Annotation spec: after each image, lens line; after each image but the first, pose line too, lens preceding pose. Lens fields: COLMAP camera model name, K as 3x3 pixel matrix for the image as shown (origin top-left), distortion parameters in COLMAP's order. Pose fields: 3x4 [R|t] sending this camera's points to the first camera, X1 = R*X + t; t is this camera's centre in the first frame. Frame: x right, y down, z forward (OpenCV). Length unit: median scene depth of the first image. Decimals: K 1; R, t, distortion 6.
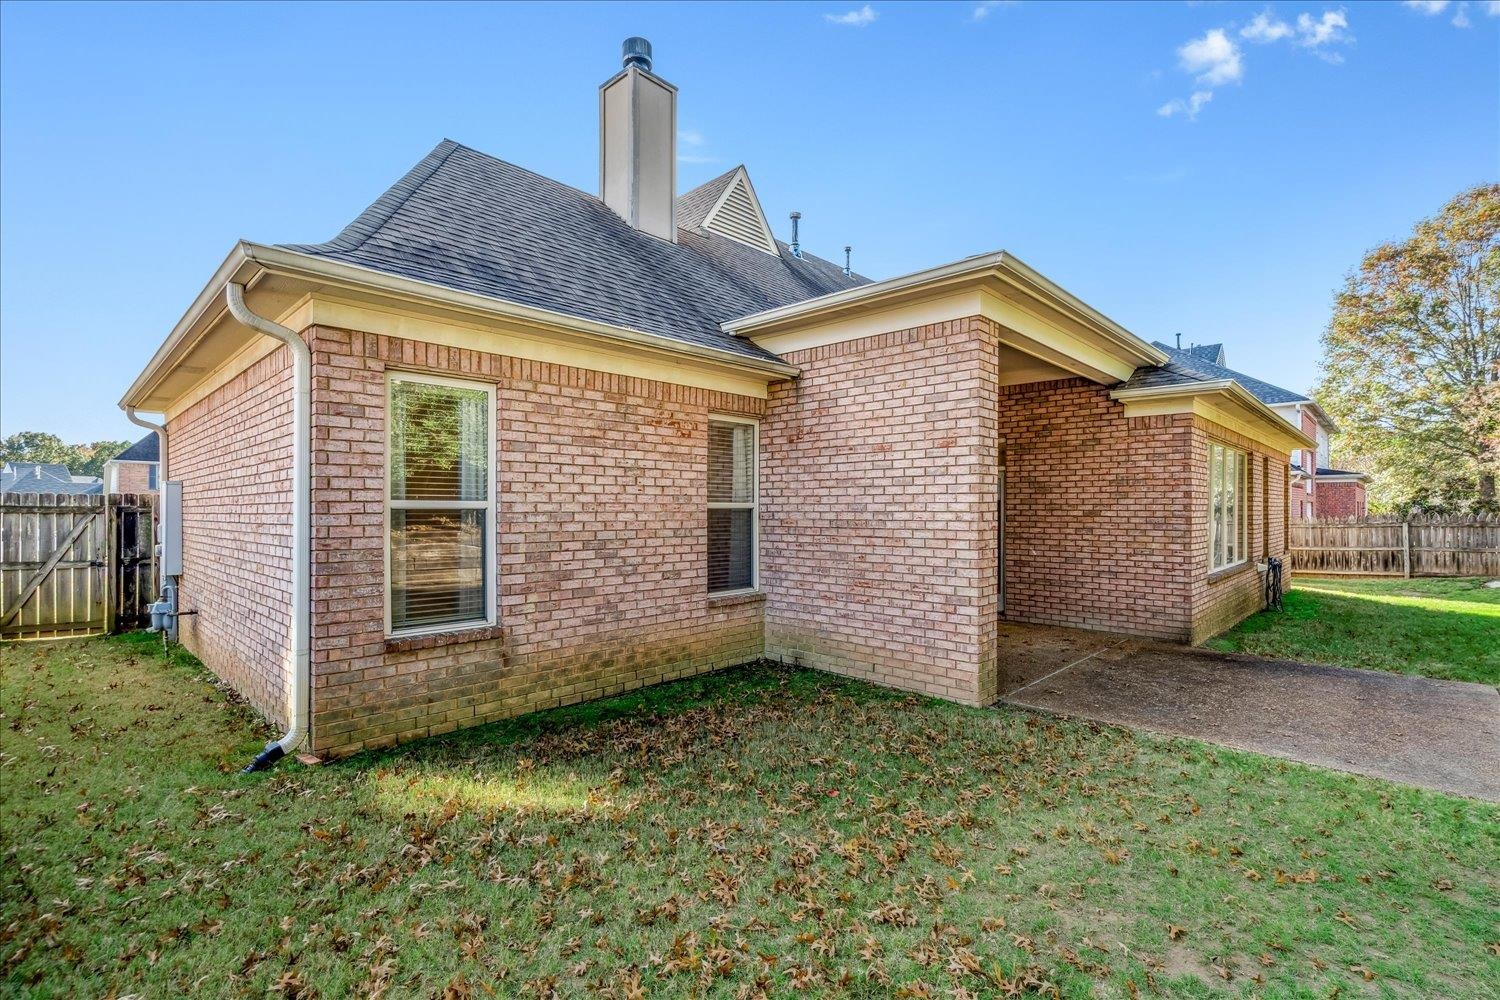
lens RADIAL K [[678.0, 0, 750.9], [0, 678.0, 510.5], [0, 0, 1]] dist [-0.009349, 0.002458]
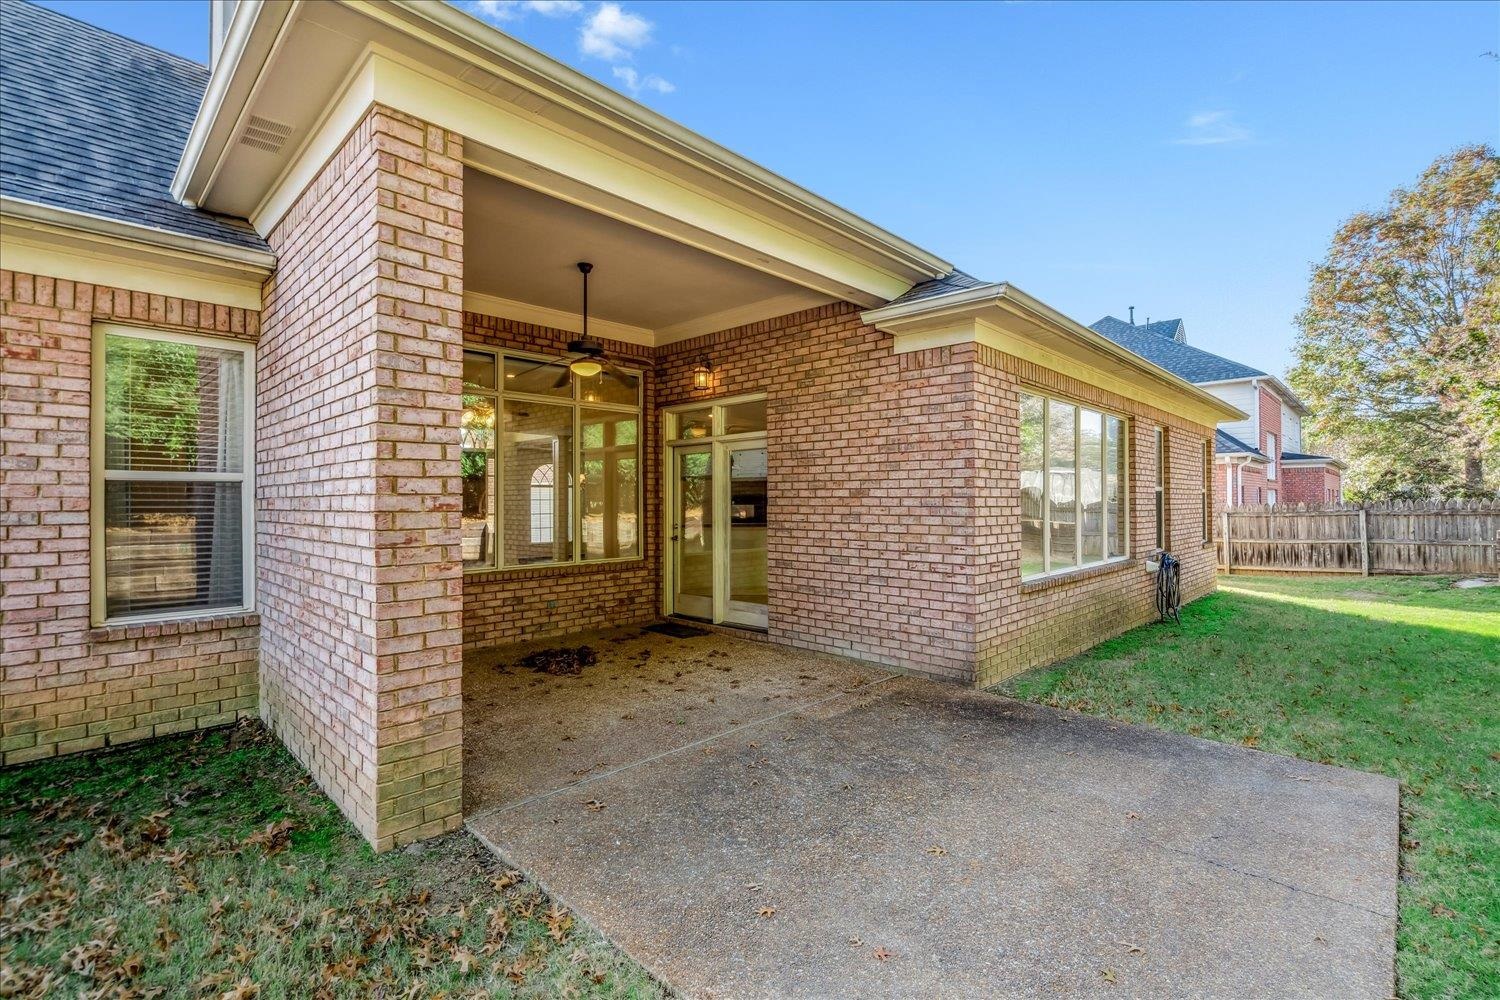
lens RADIAL K [[678.0, 0, 746.8], [0, 678.0, 493.8], [0, 0, 1]] dist [-0.009349, 0.002458]
pose [[0.999996, -0.002252, -0.001527, 0.379529], [0.002230, 0.999899, -0.014022, 0.014435], [0.001559, 0.014019, 0.999901, 0.289086]]
